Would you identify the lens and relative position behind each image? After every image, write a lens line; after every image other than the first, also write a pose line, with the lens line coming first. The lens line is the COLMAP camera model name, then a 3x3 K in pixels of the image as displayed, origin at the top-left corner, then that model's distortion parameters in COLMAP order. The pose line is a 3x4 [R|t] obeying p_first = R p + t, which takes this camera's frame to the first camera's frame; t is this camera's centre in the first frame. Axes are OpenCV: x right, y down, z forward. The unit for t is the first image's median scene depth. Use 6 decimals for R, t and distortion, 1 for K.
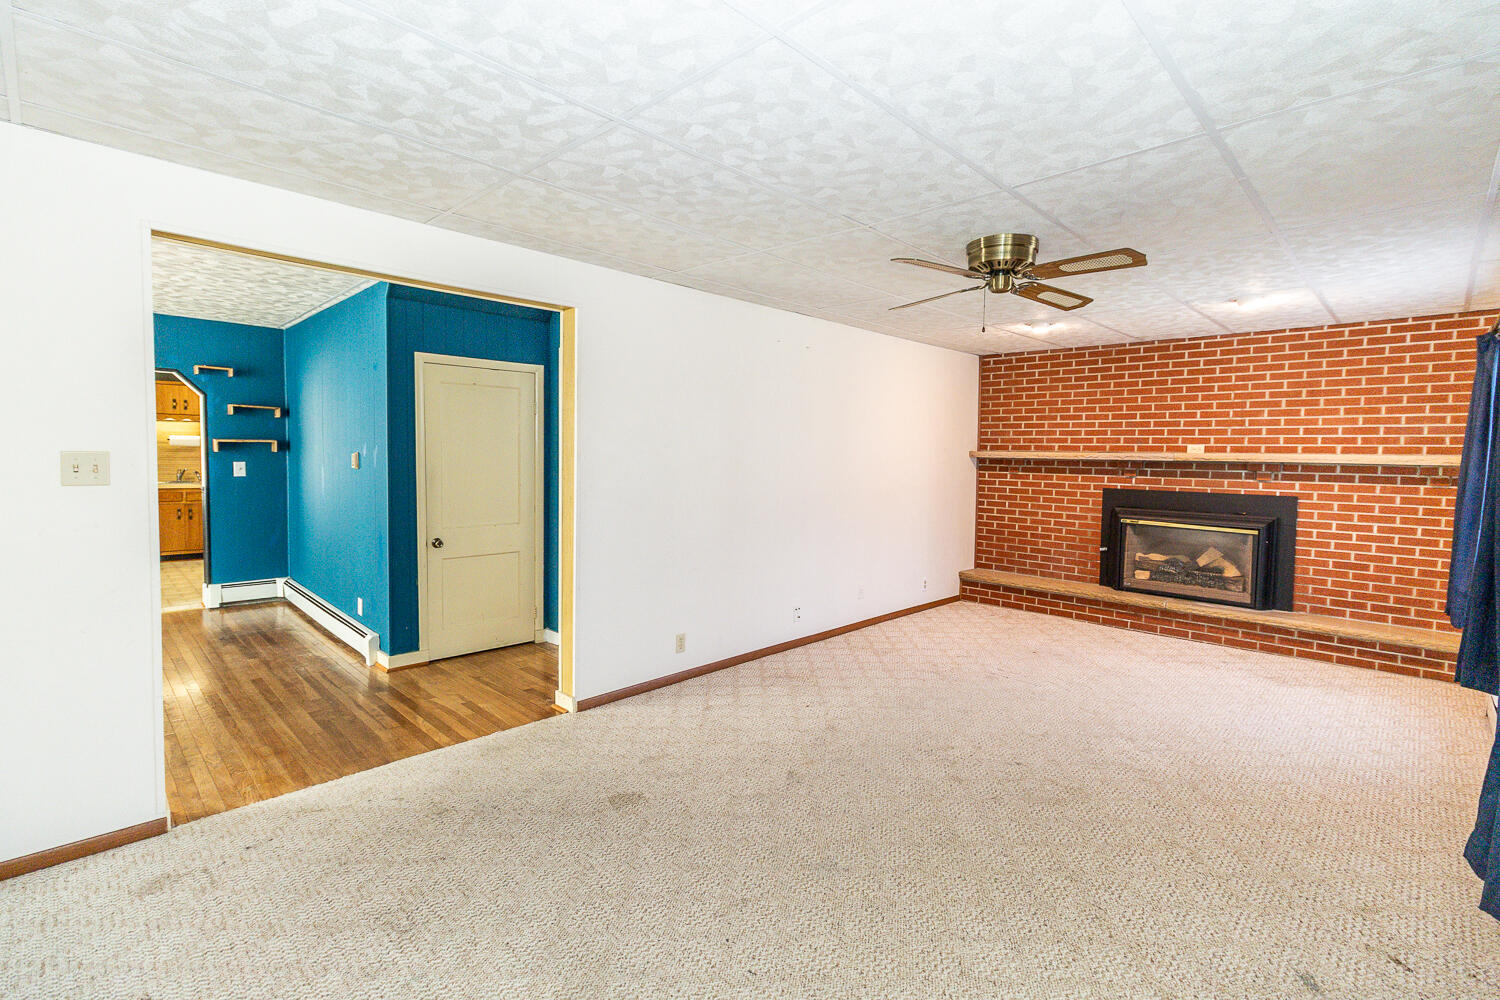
lens RADIAL K [[690.9, 0, 750.3], [0, 690.9, 502.0], [0, 0, 1]] dist [-0.004536, -0.000169]
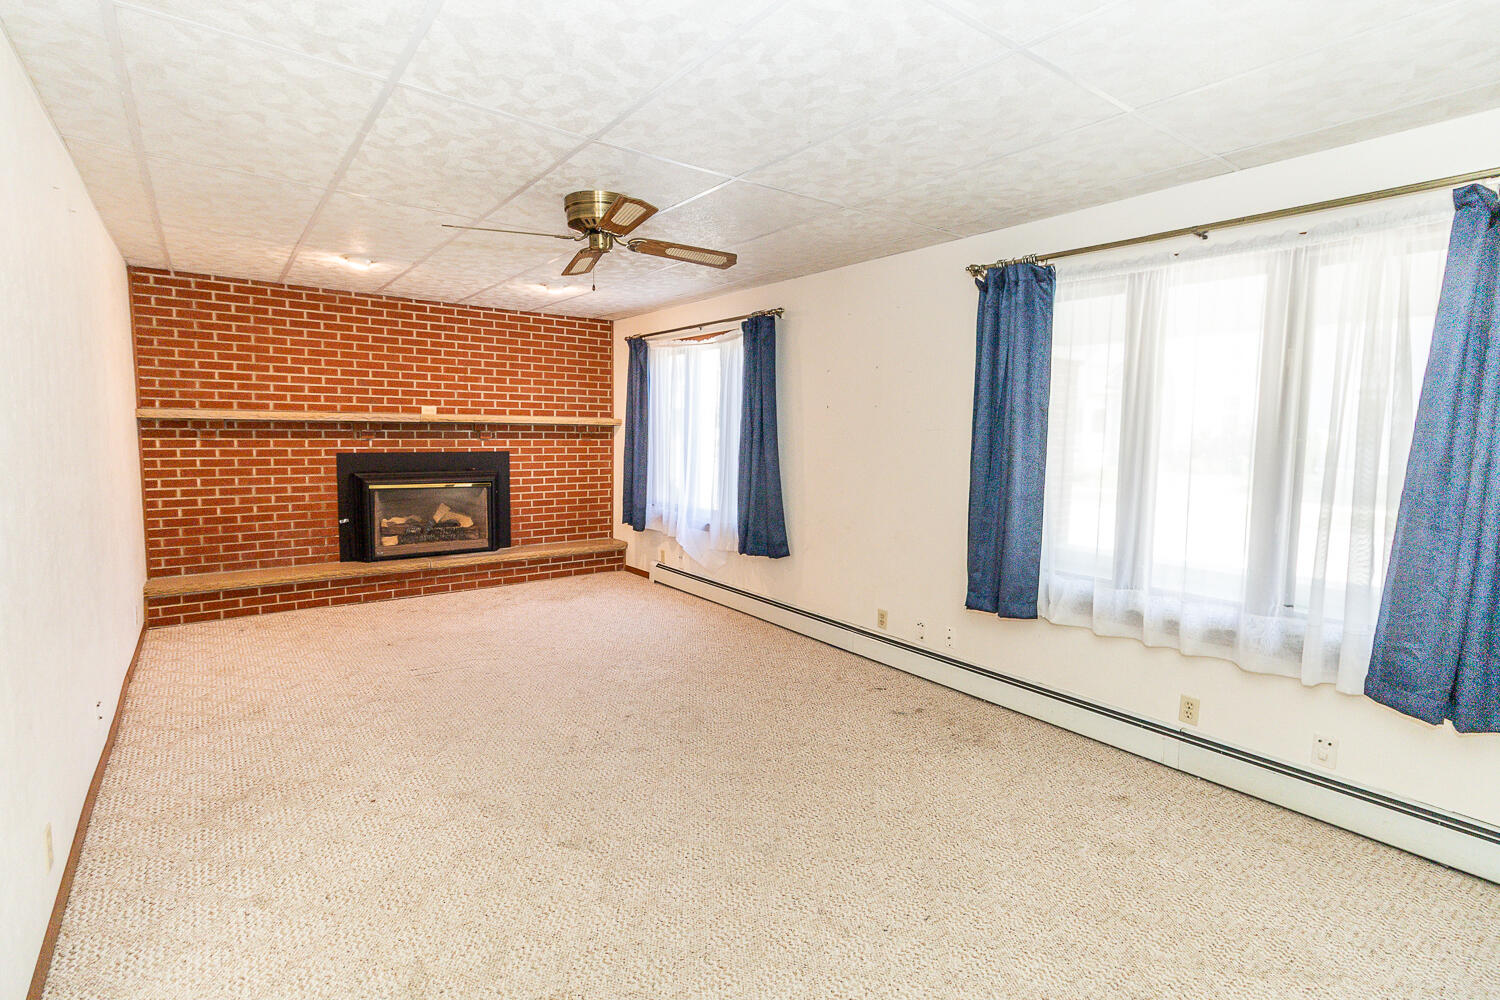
lens RADIAL K [[728.6, 0, 749.7], [0, 728.6, 490.3], [0, 0, 1]] dist [0.003853, -0.000267]
pose [[0.132756, -0.100558, 0.986035, -0.363617], [0.057076, 0.993965, 0.093682, -0.031398], [-0.989504, 0.043842, 0.137694, 0.365781]]
